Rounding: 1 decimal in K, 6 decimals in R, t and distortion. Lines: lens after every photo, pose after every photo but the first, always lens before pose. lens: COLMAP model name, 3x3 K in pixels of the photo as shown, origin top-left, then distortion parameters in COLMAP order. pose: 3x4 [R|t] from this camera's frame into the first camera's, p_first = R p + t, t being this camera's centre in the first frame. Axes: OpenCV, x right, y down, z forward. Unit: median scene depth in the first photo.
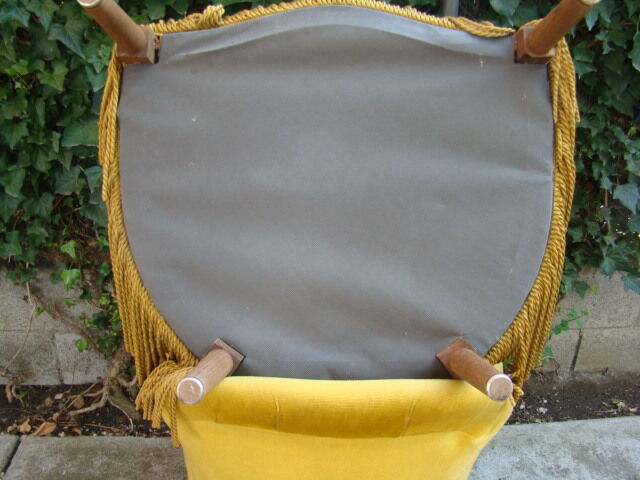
lens RADIAL K [[598.1, 0, 320.0], [0, 598.1, 240.0], [0, 0, 1]] dist [-0.186786, 0.135068]
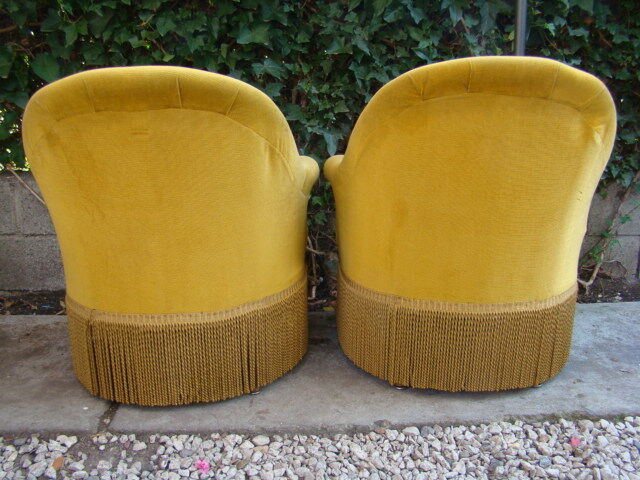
lens RADIAL K [[598.1, 0, 320.0], [0, 598.1, 240.0], [0, 0, 1]] dist [-0.186786, 0.135068]
pose [[0.999544, -0.013633, -0.026956, -0.184159], [0.007832, 0.978810, -0.204621, 0.441108], [0.029175, 0.204316, 0.978470, -0.162229]]
